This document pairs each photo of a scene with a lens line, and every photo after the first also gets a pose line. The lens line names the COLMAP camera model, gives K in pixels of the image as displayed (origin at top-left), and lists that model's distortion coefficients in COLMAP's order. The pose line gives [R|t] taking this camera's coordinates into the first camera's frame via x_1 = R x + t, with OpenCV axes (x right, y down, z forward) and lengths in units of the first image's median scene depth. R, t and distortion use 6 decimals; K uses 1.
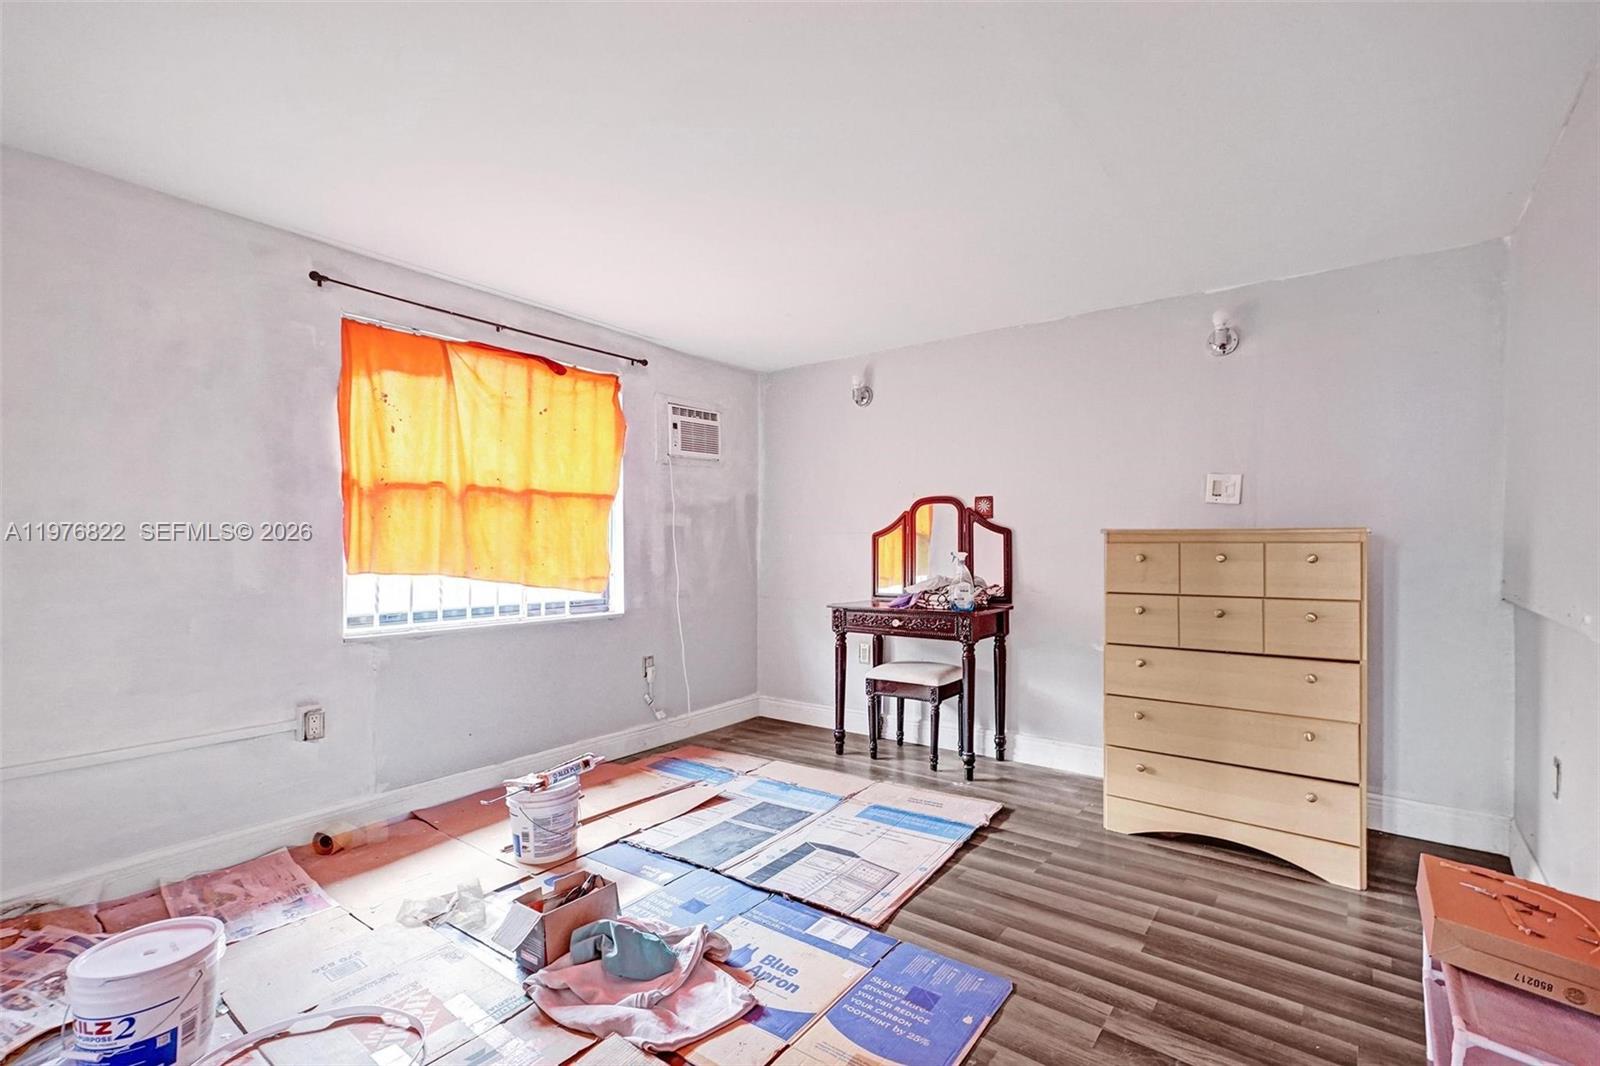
lens RADIAL K [[720.4, 0, 789.3], [0, 720.4, 540.2], [0, 0, 1]] dist [-0.002857, 0.000623]
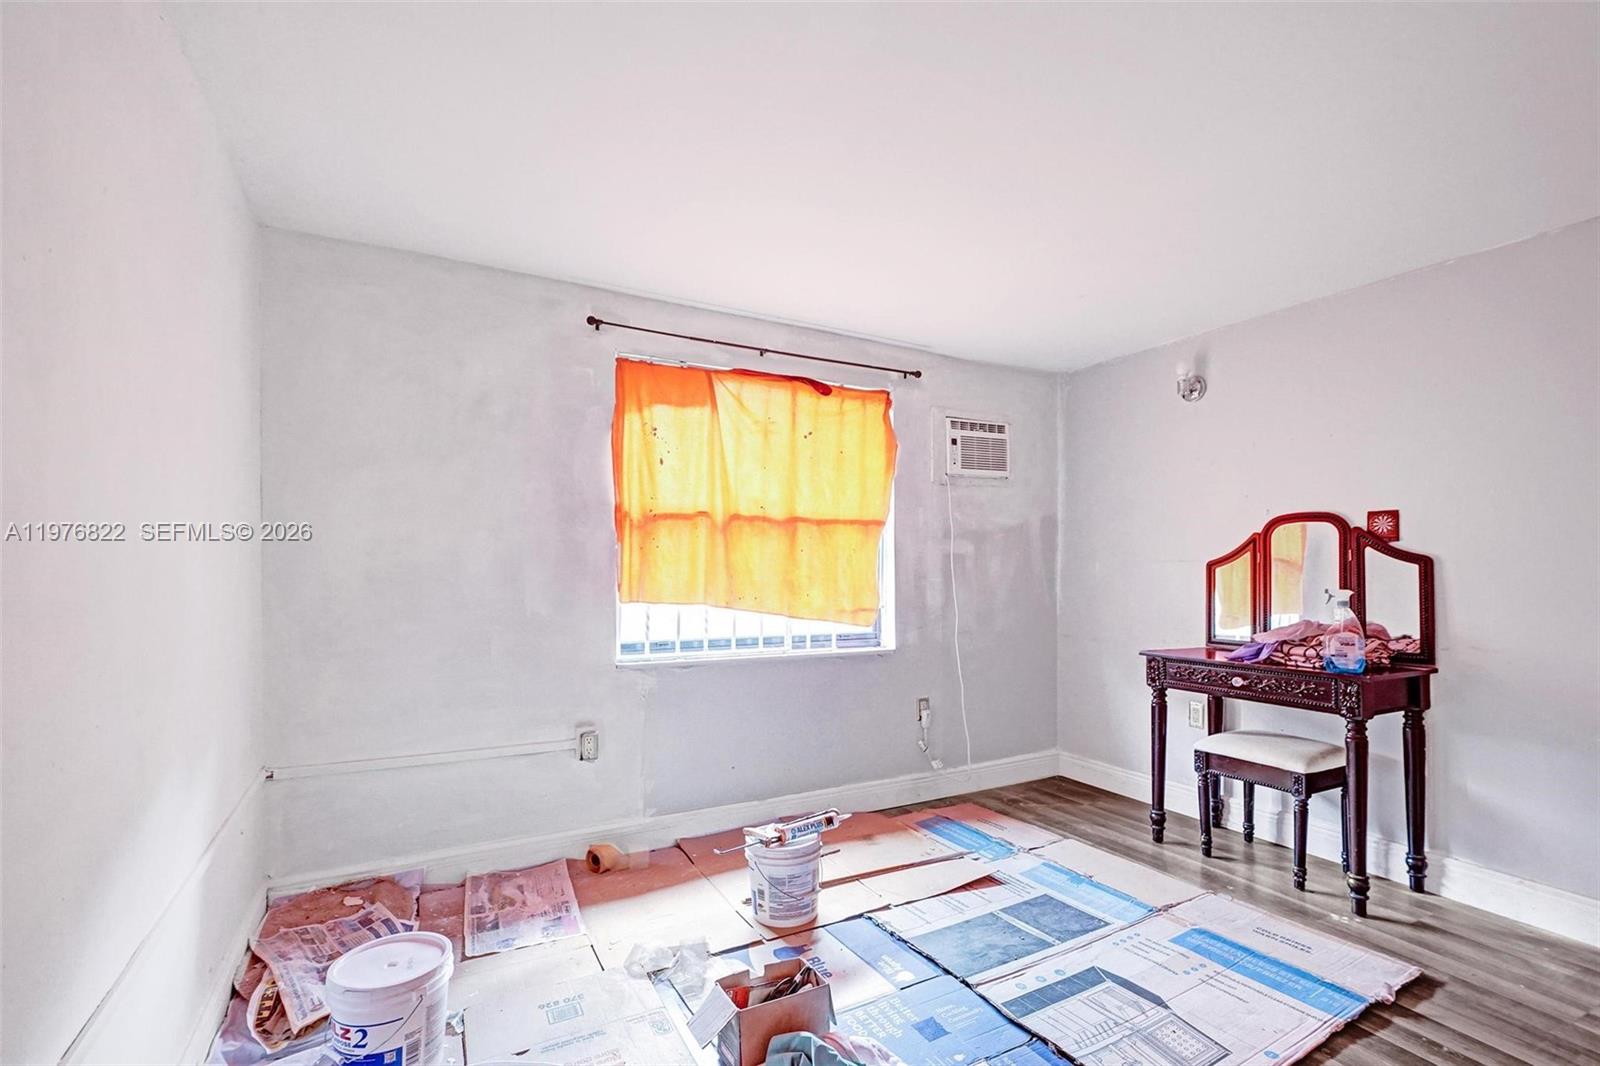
lens RADIAL K [[723.9, 0, 800.8], [0, 723.9, 555.1], [0, 0, 1]] dist [-0.006503, 0.010837]
pose [[0.911487, -0.003137, -0.411318, 0.048759], [-0.002375, 0.999914, -0.012889, -0.007791], [0.411323, 0.012725, 0.911401, 0.136712]]
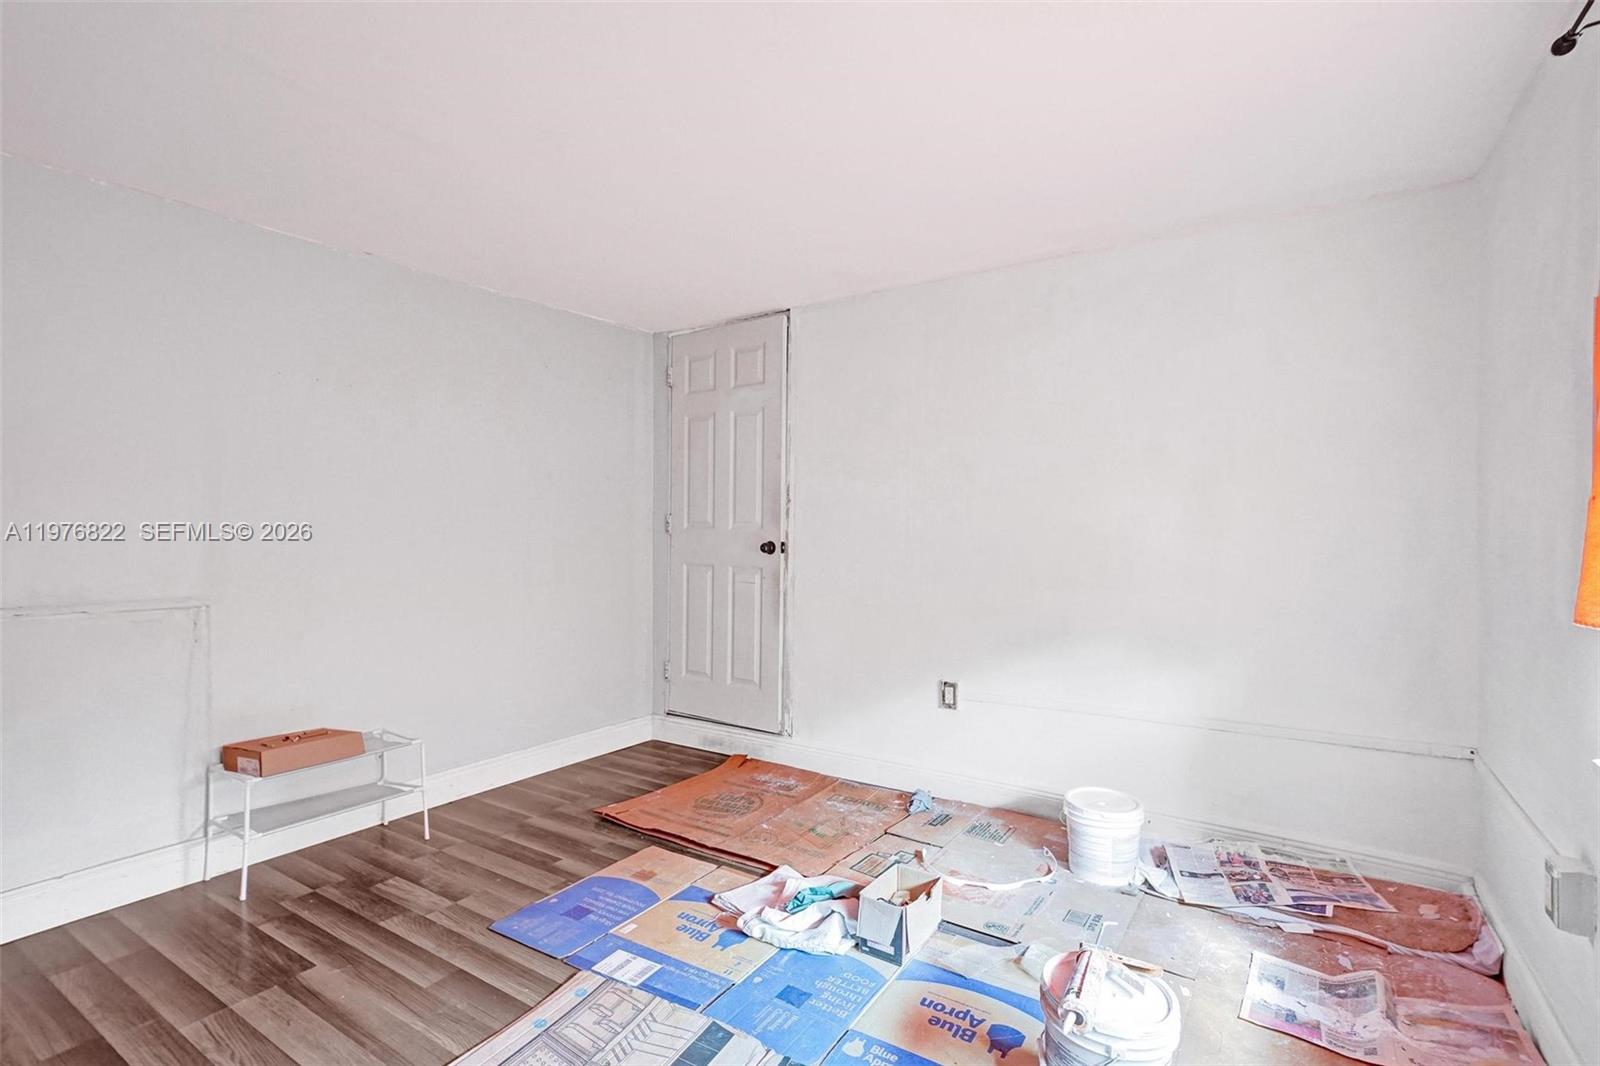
lens RADIAL K [[766.1, 0, 800.0], [0, 766.1, 533.0], [0, 0, 1]] dist [-0.000230, 0.000526]
pose [[-0.996699, 0.000015, -0.081184, -0.048734], [-0.000630, 0.999968, 0.007916, -0.013897], [0.081181, 0.007941, -0.996668, 1.294309]]
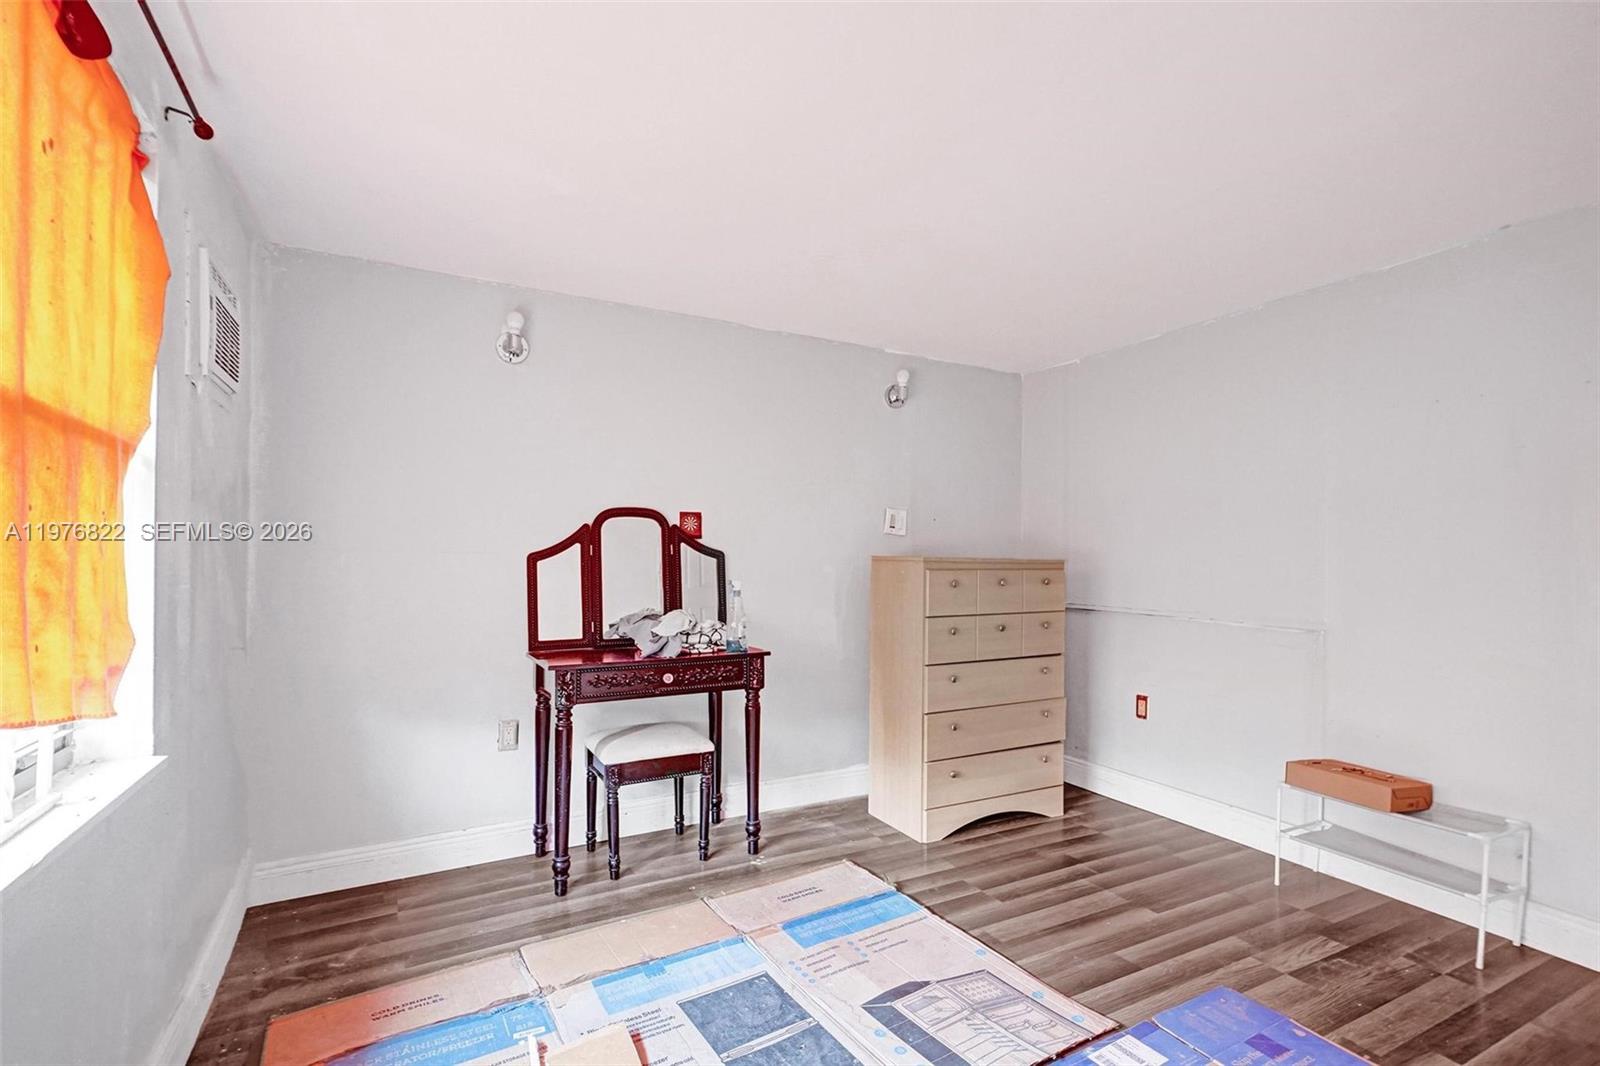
lens RADIAL K [[738.1, 0, 804.0], [0, 738.1, 553.9], [0, 0, 1]] dist [0.015014, 0.000221]
pose [[0.406951, 0.012398, 0.913366, -0.553948], [-0.008954, 0.999914, -0.009583, -0.006977], [-0.913406, -0.004278, 0.407028, 0.644893]]
